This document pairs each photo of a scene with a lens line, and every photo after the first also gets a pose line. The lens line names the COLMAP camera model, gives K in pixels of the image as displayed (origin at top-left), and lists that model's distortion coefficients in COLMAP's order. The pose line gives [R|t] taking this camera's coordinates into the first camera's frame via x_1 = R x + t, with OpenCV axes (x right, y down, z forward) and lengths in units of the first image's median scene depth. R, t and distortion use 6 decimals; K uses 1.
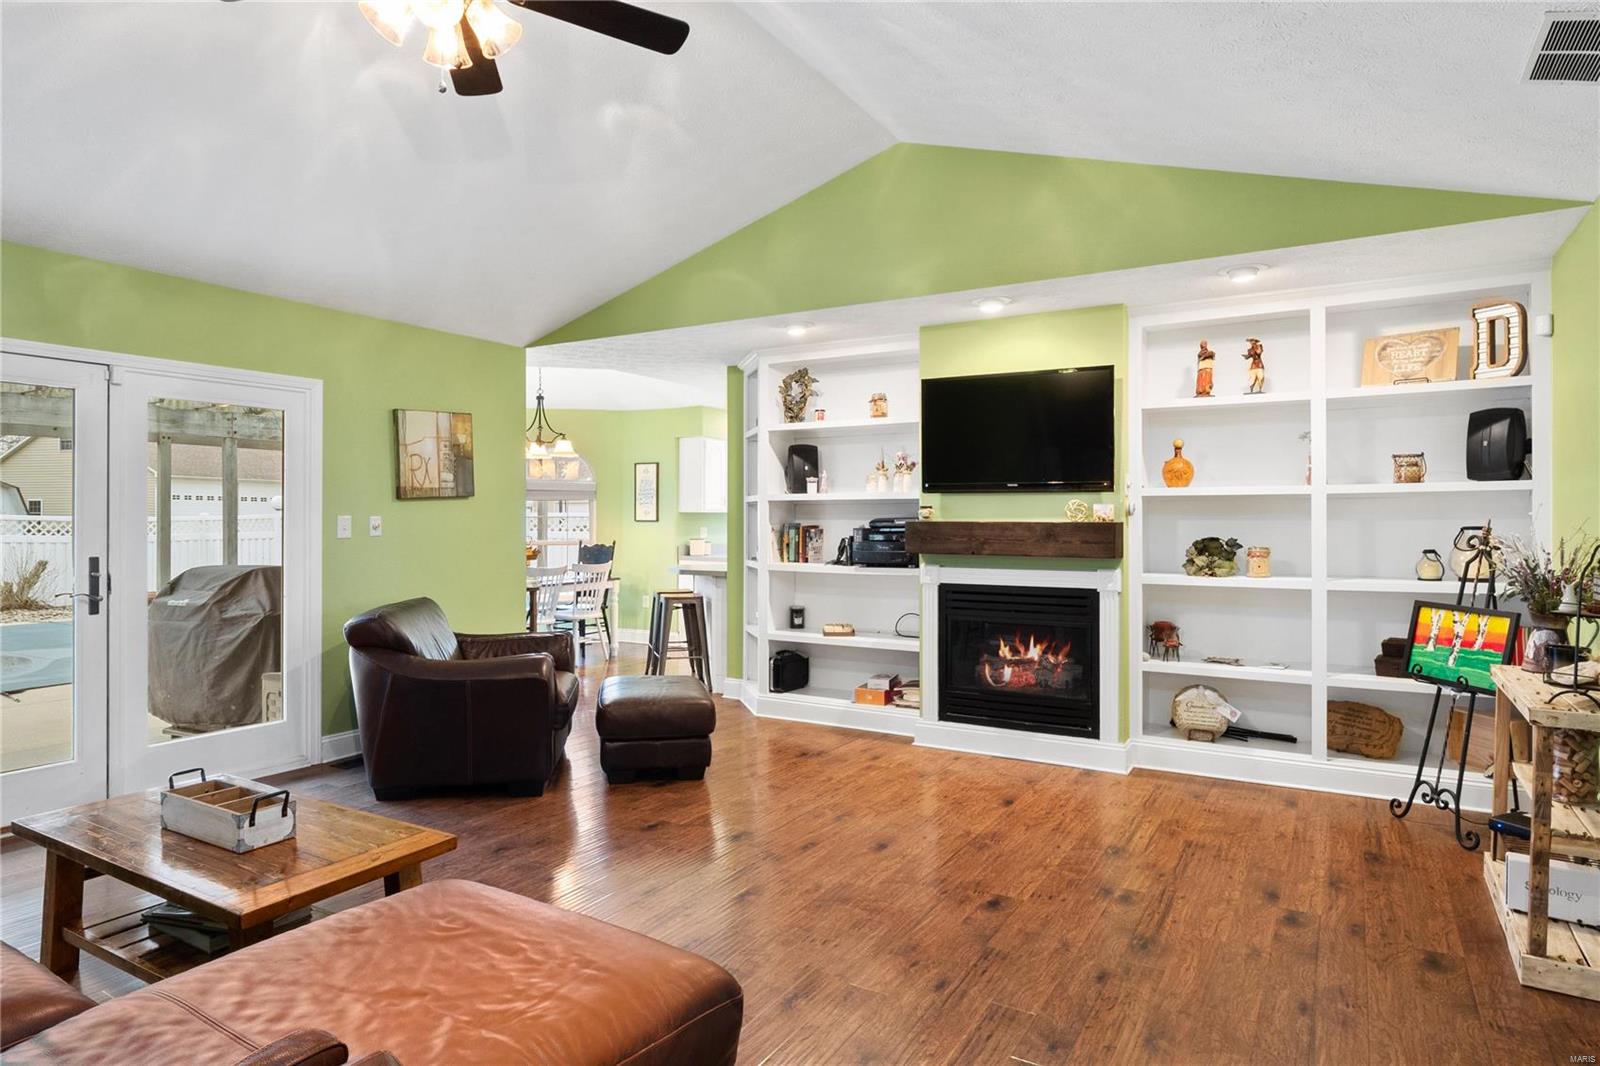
lens RADIAL K [[920.1, 0, 800.0], [0, 920.1, 533.0], [0, 0, 1]] dist [0.005161, 0.001358]
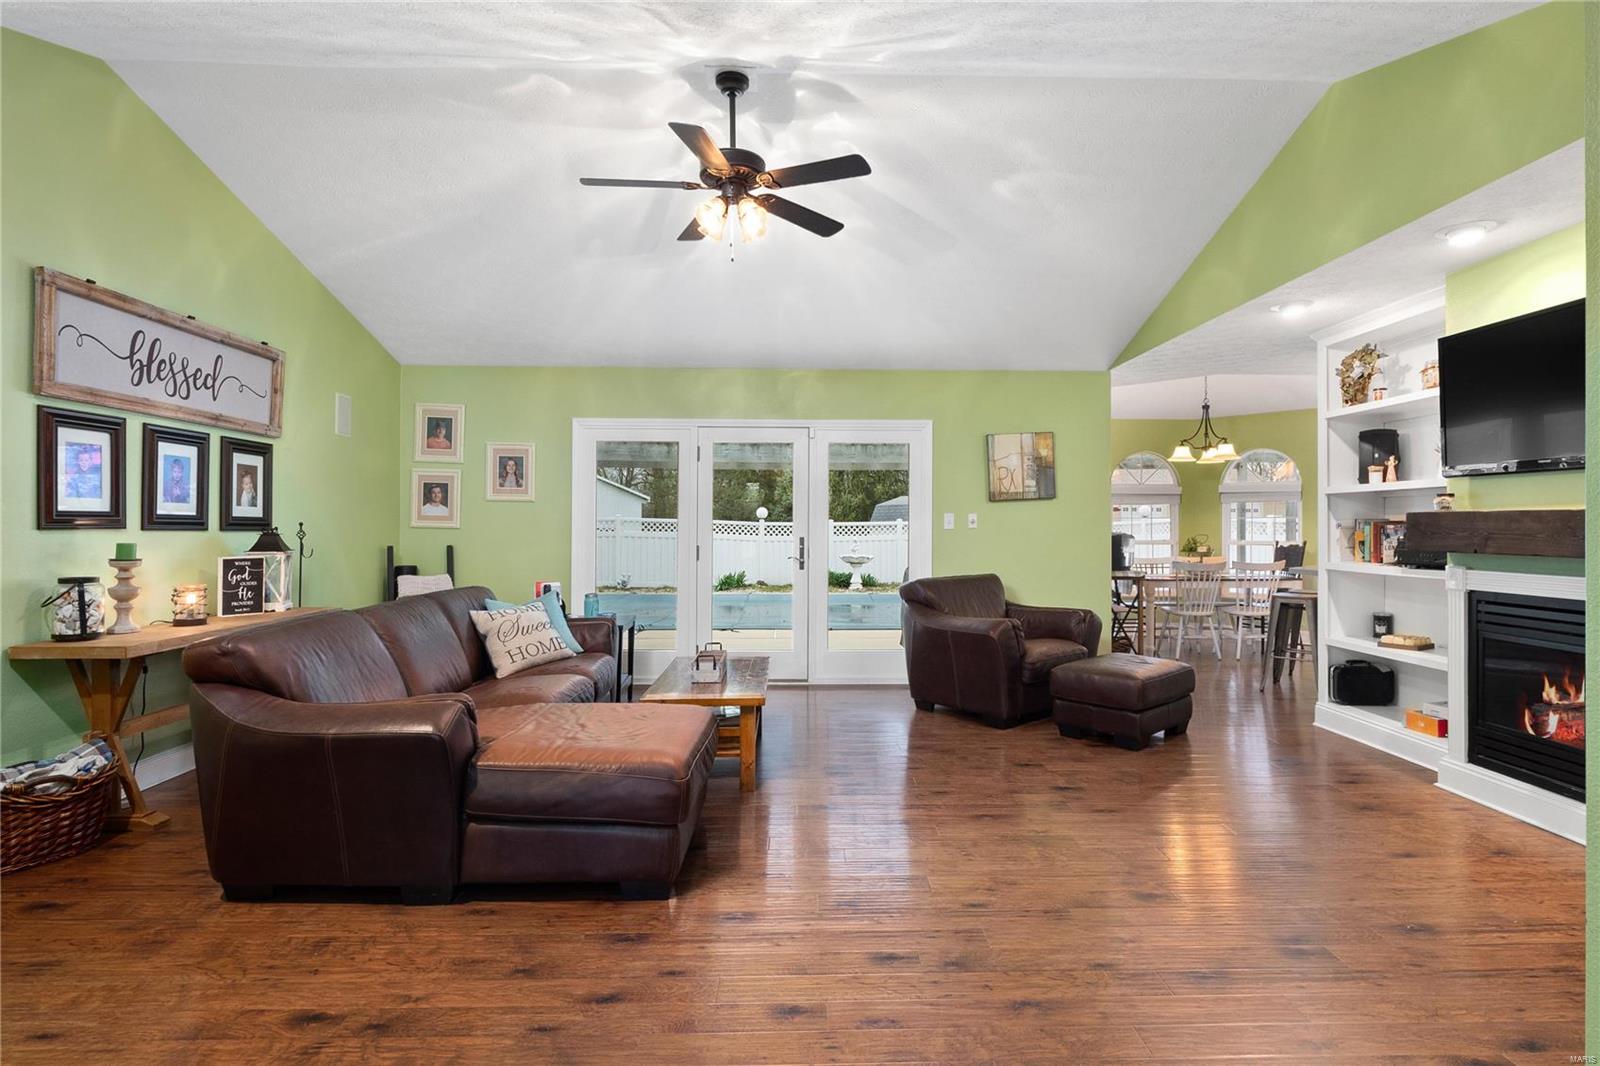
lens RADIAL K [[831.4, 0, 810.1], [0, 831.4, 538.2], [0, 0, 1]] dist [0.000885, -0.000236]
pose [[0.528108, 0.013124, -0.849076, 0.453976], [-0.015806, 0.999859, 0.005623, 0.014444], [0.849030, 0.010451, 0.528241, 0.132939]]
